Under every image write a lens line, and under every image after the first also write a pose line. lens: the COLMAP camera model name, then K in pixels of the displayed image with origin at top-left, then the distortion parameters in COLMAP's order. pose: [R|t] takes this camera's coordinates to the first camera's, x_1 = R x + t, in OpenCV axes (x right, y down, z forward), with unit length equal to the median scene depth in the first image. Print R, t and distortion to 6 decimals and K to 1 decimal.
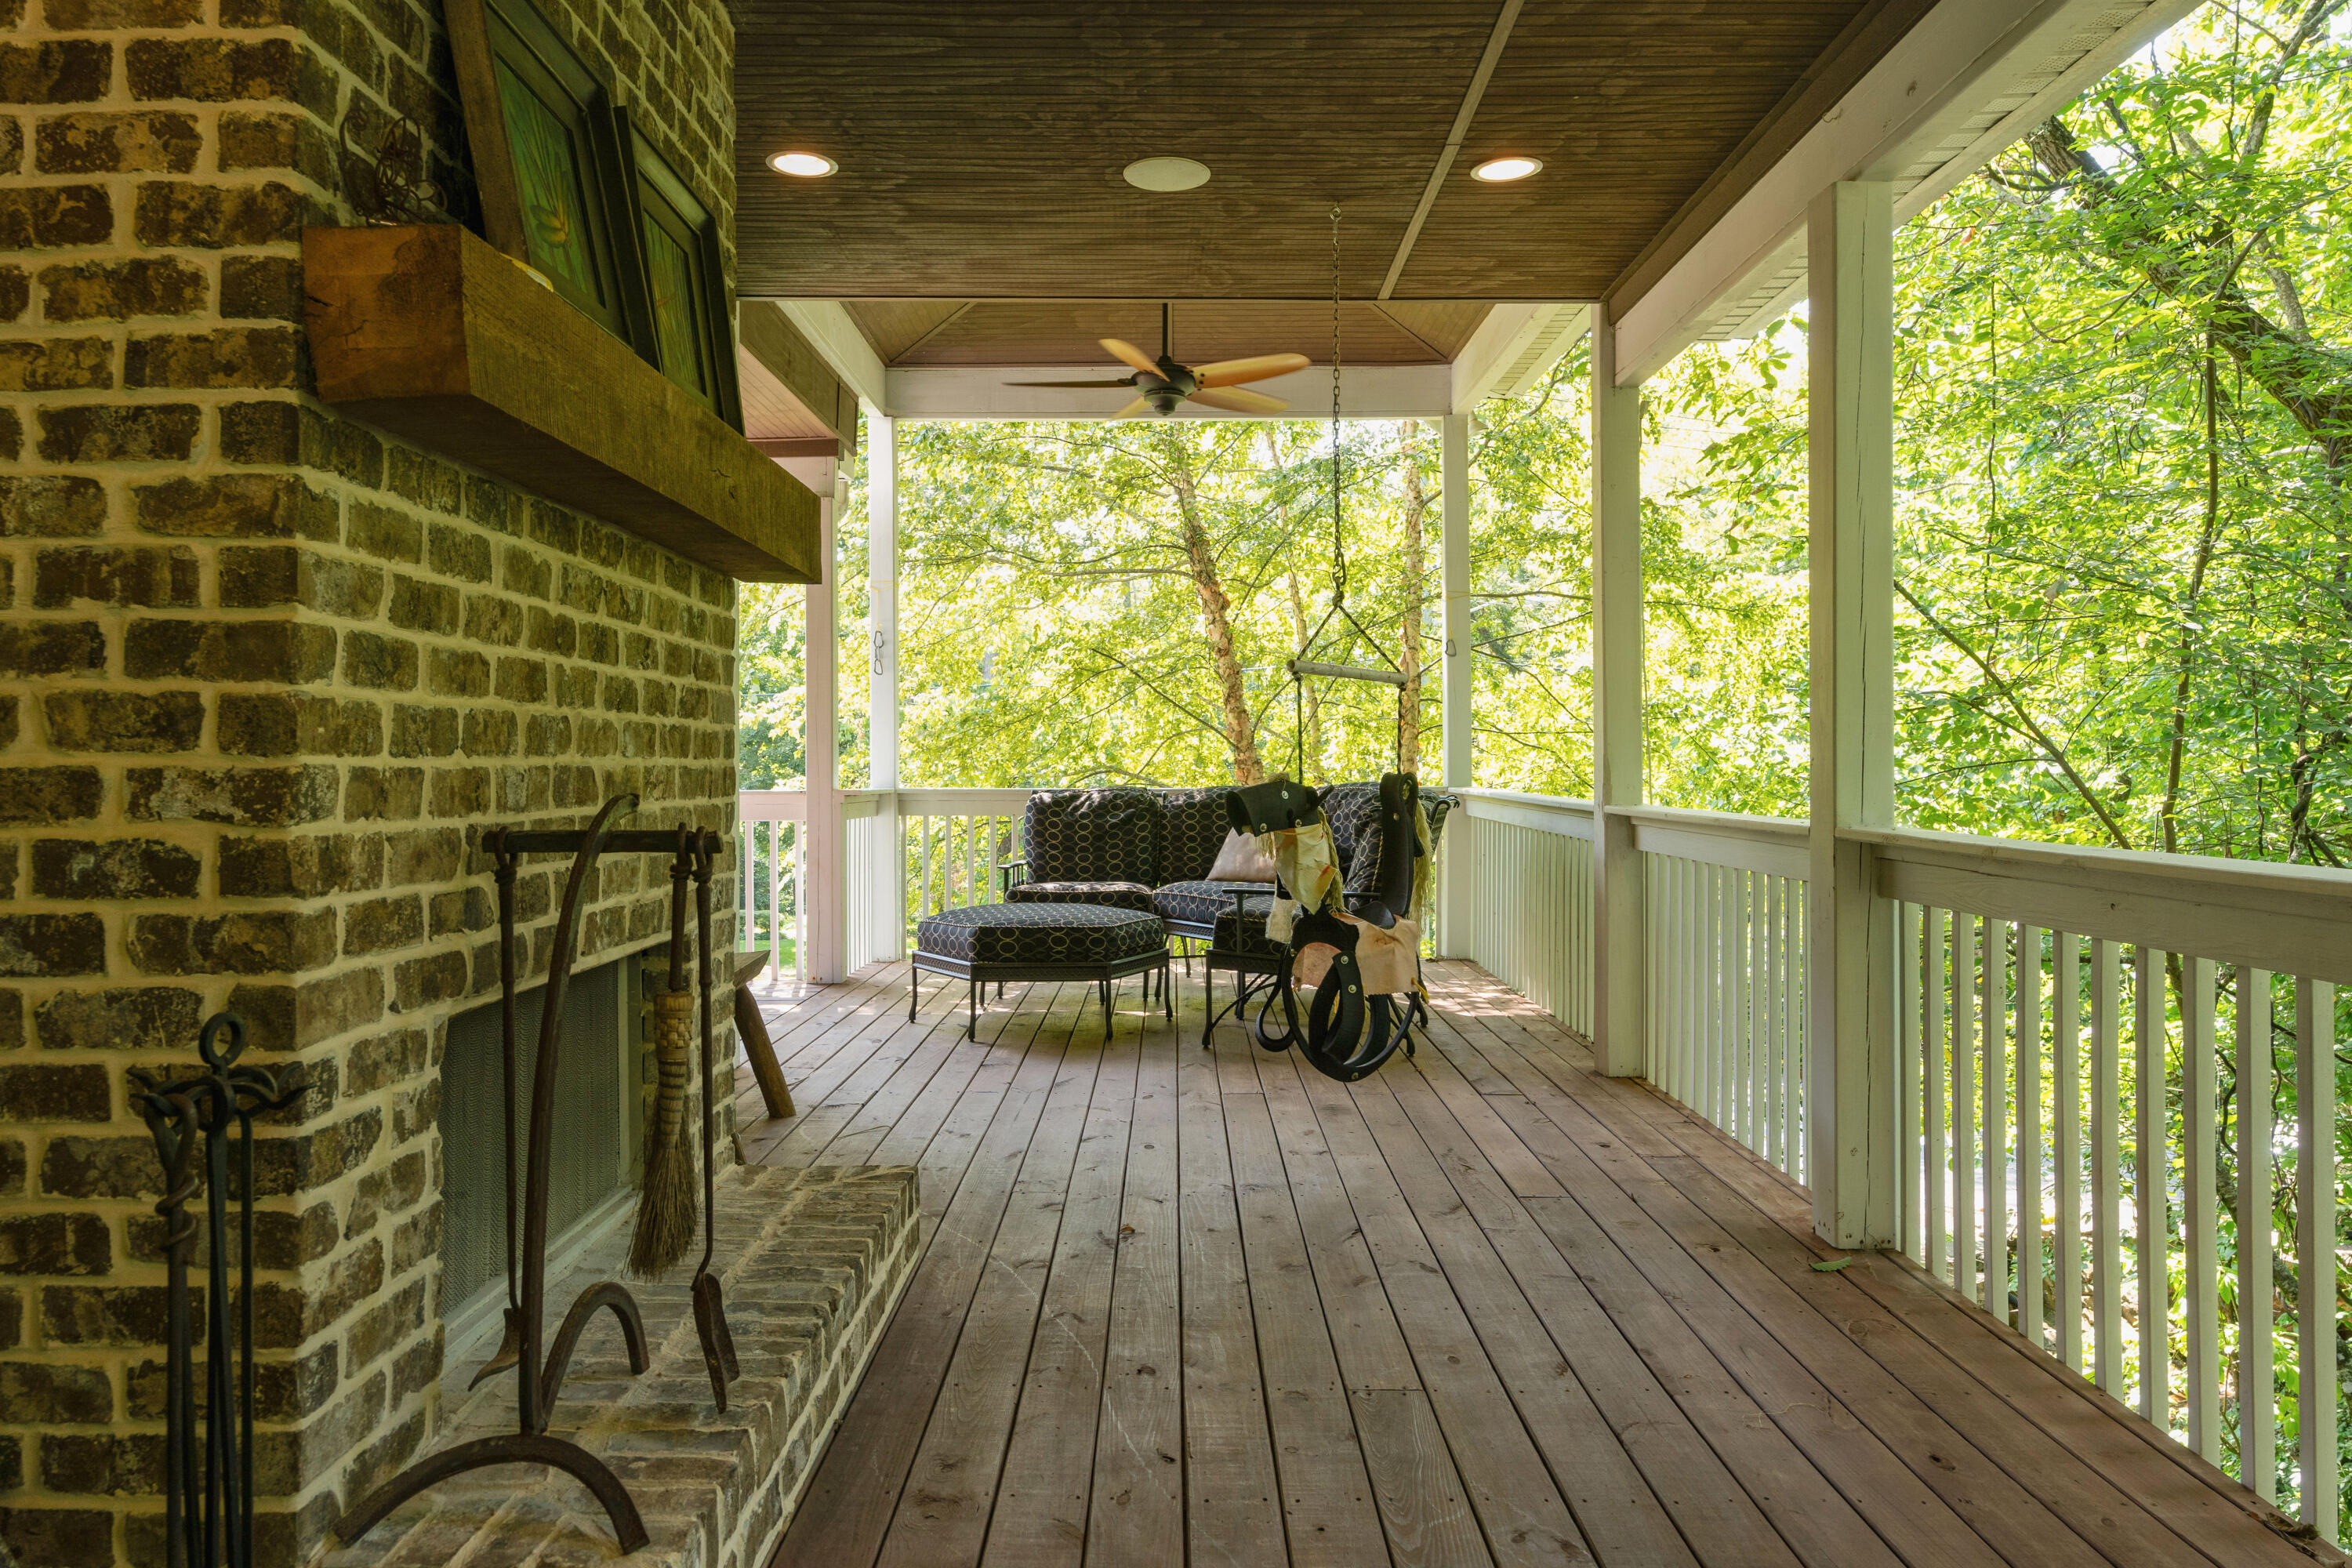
lens RADIAL K [[1562.7, 0, 1176.0], [0, 1562.7, 784.0], [0, 0, 1]] dist [-0.008560, 0.002489]
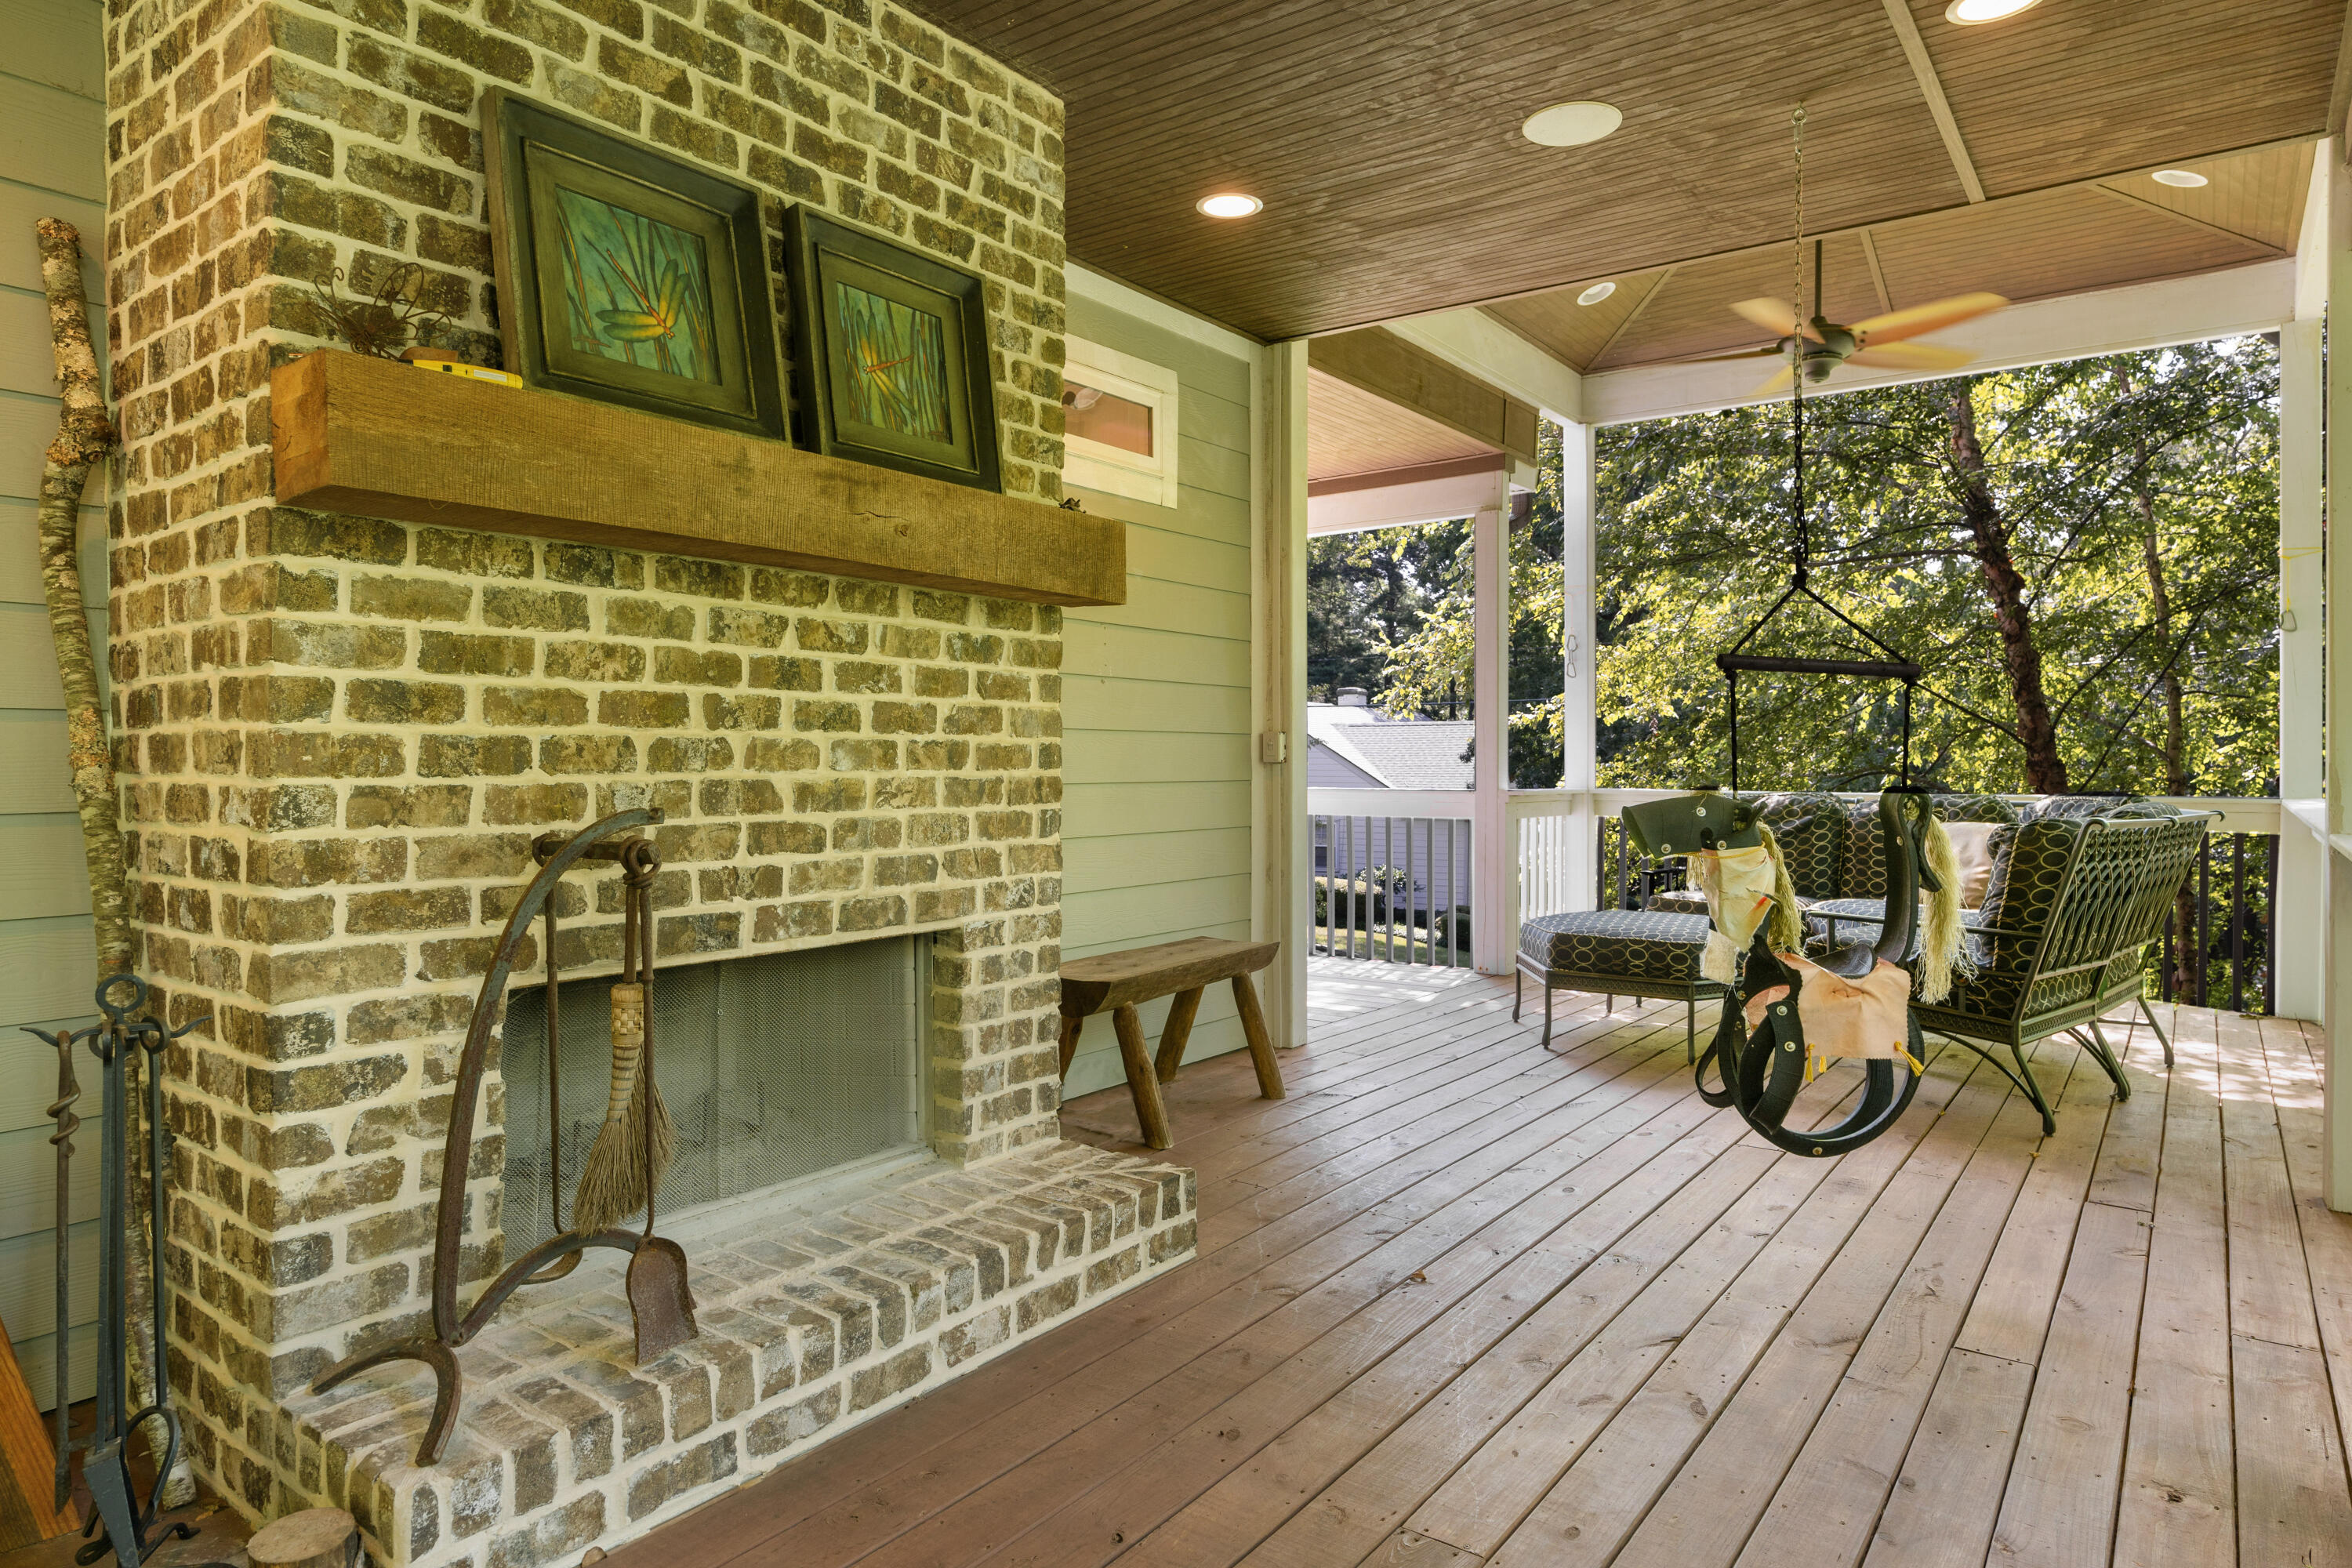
lens RADIAL K [[1406.0, 0, 1176.0], [0, 1406.0, 784.0], [0, 0, 1]] dist [-0.016380, 0.014910]
pose [[0.802382, 0.014275, -0.596640, 0.456623], [-0.010214, 0.999896, 0.010187, -0.020471], [0.596724, -0.002079, 0.802444, 0.317801]]
